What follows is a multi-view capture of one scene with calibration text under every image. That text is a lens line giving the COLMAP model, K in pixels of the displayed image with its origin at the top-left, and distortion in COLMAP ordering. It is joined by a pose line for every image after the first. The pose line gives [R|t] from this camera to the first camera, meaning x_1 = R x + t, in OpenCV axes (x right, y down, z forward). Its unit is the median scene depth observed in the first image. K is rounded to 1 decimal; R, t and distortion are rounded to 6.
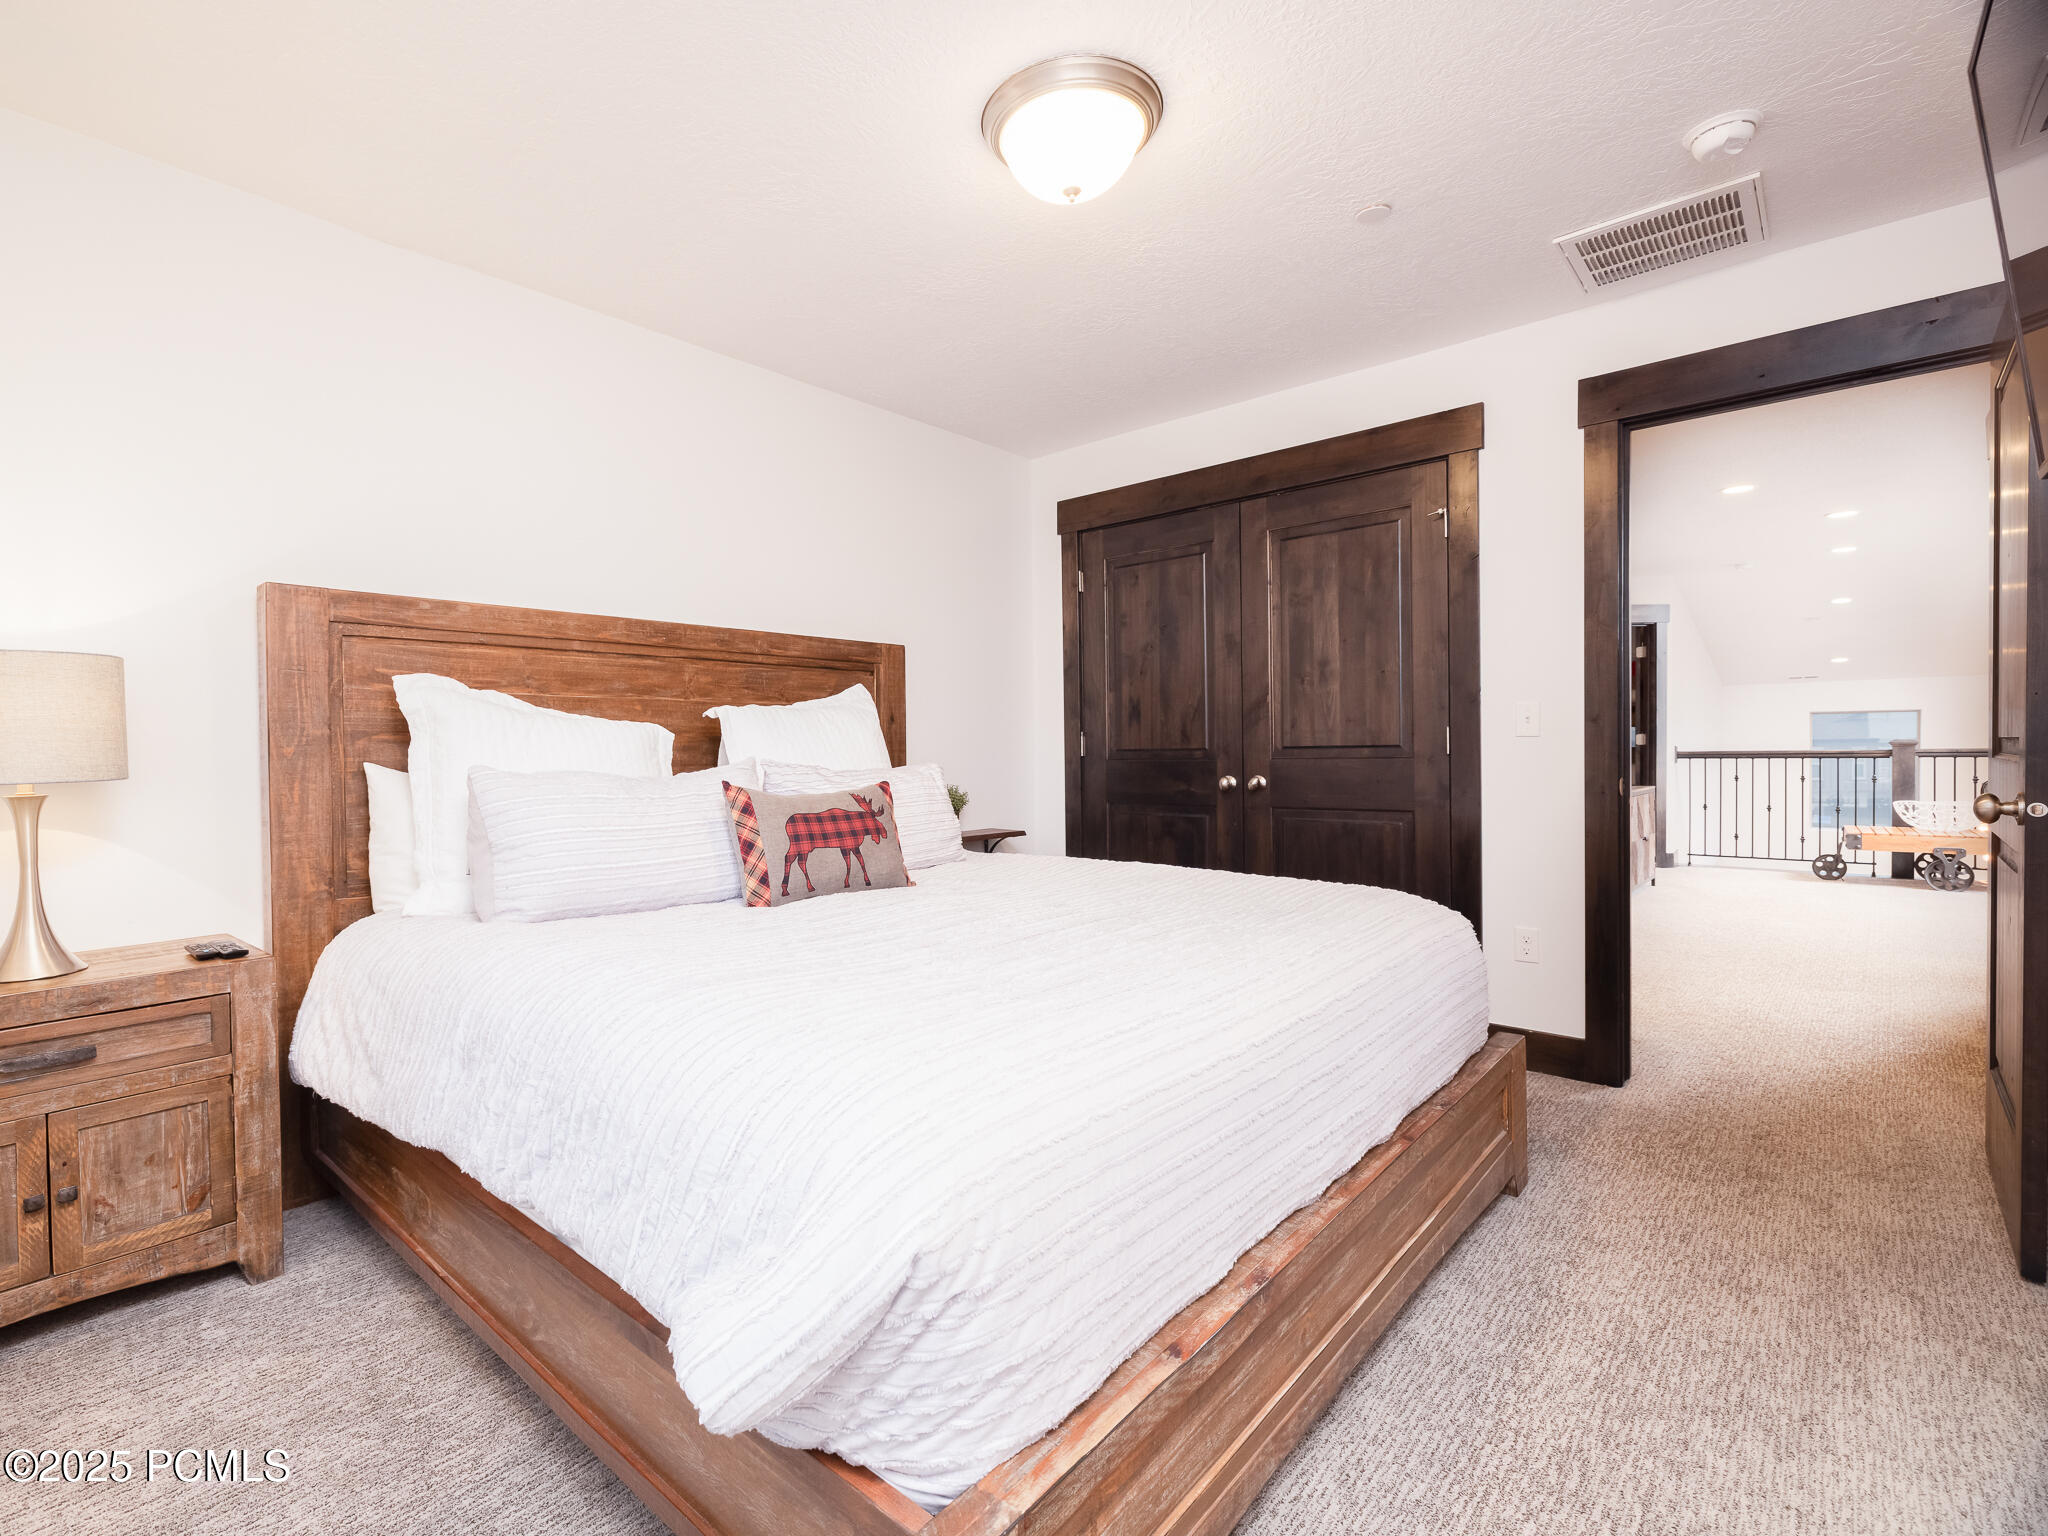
lens RADIAL K [[957.9, 0, 953.6], [0, 957.9, 766.8], [0, 0, 1]] dist [0.000979, 0.000475]
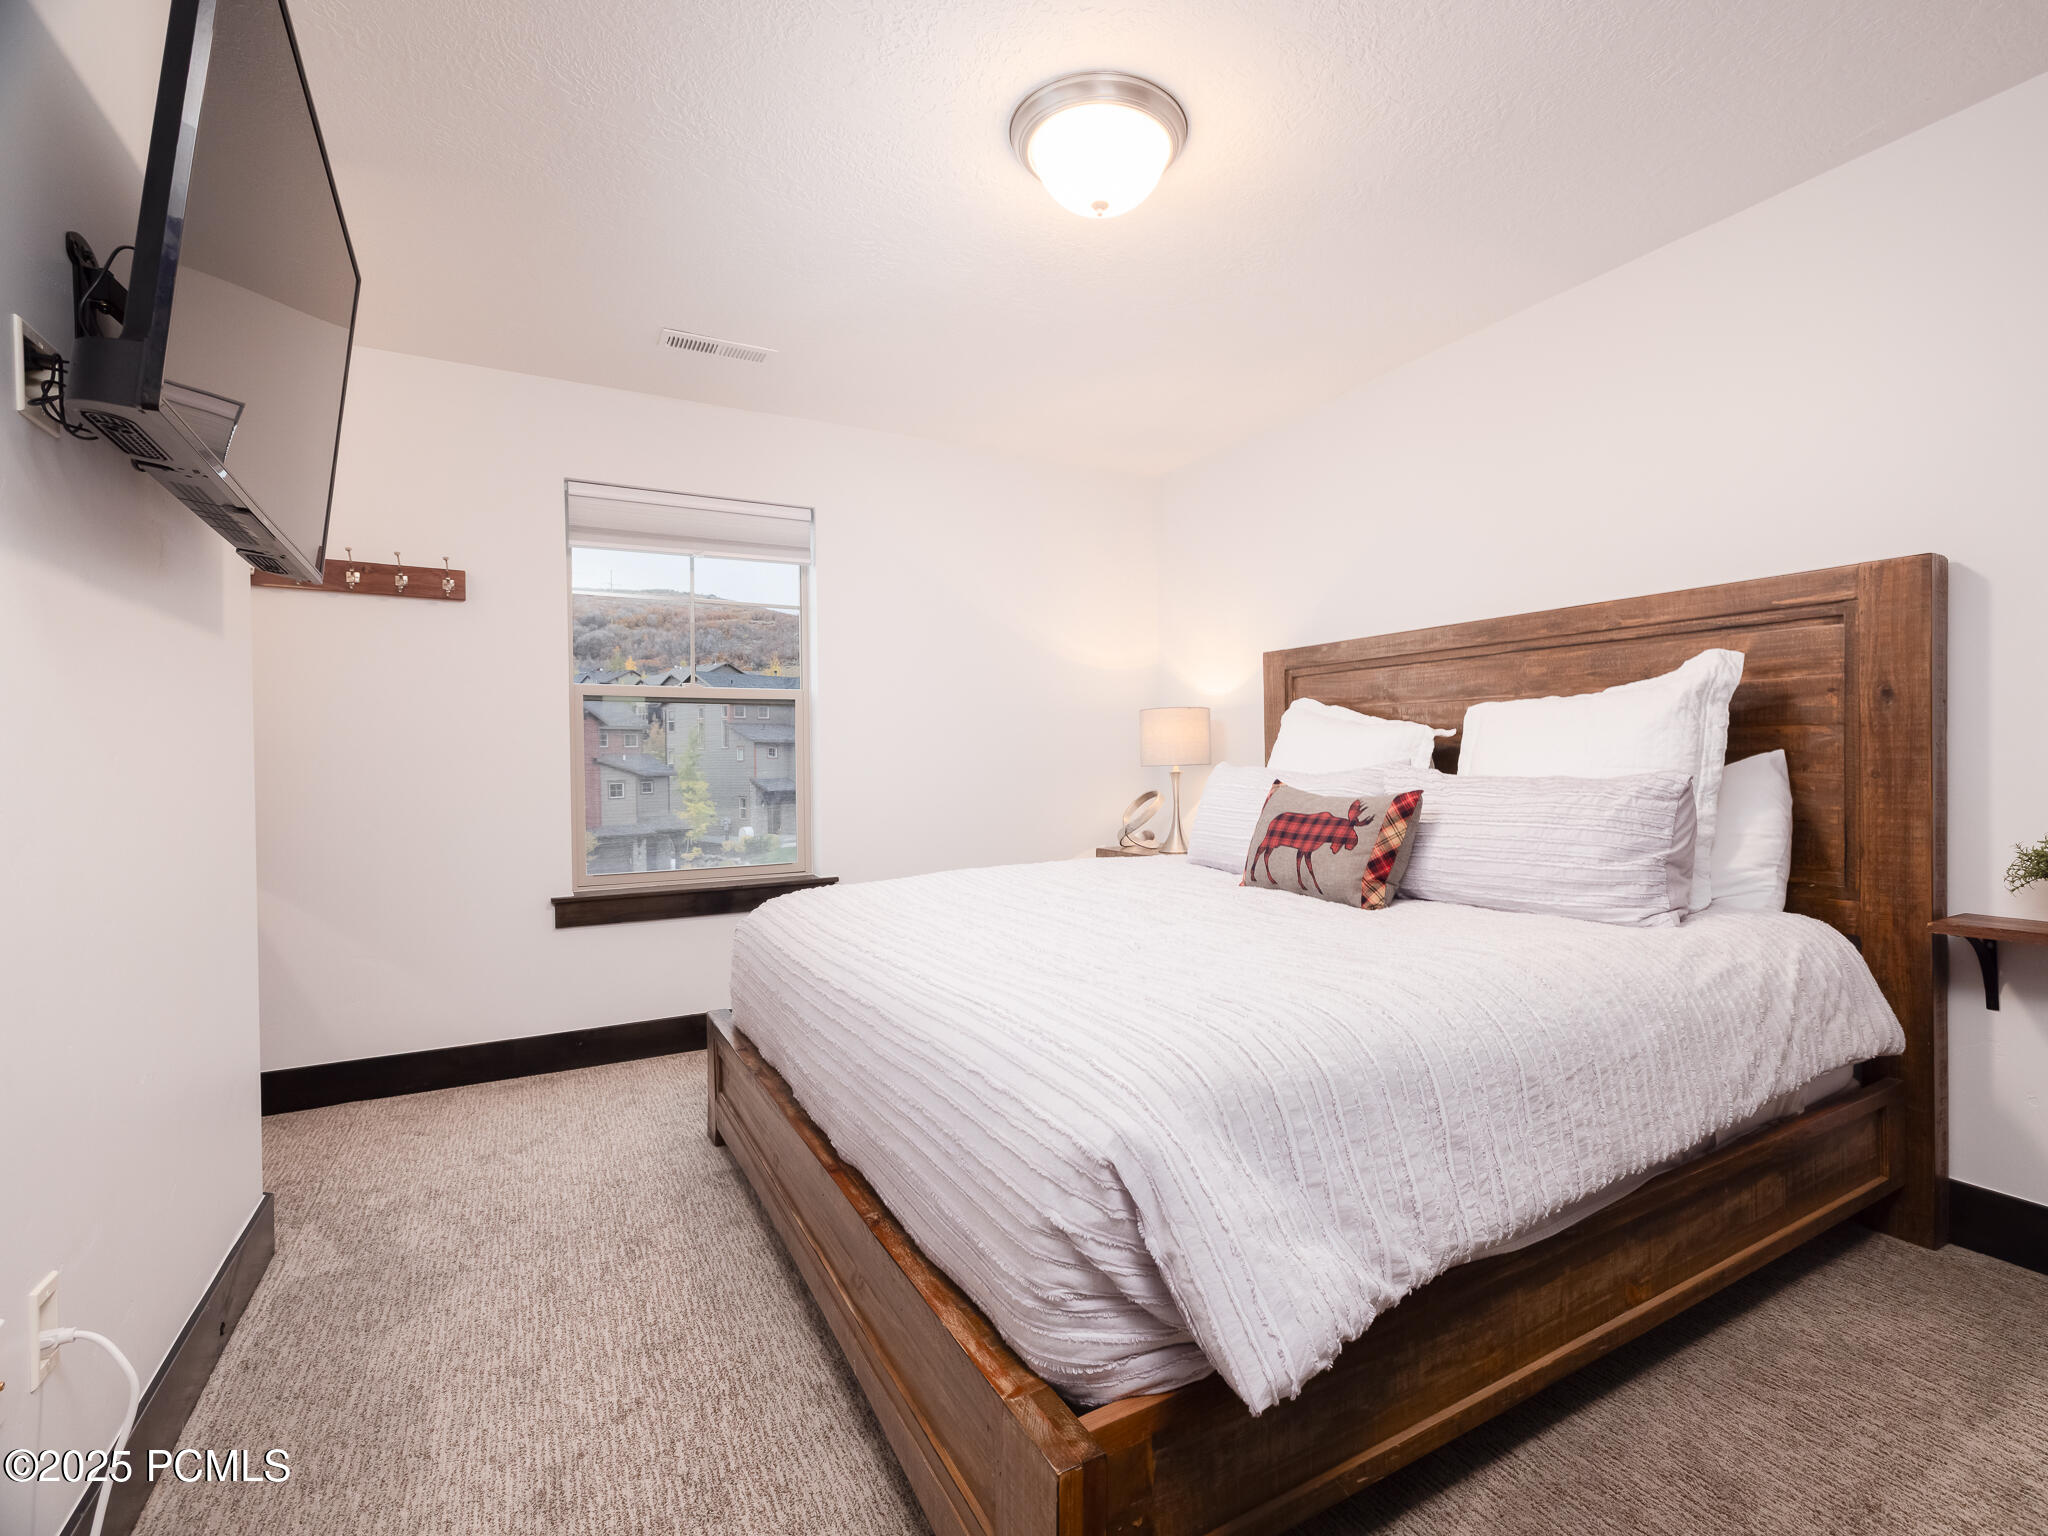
lens RADIAL K [[955.2, 0, 1075.1], [0, 955.2, 768.4], [0, 0, 1]] dist [-0.000716, 0.000599]
pose [[-0.292740, 0.029438, -0.955739, 0.914512], [-0.000740, 0.999519, 0.031014, -0.033481], [0.956192, 0.009786, -0.292578, 1.052446]]
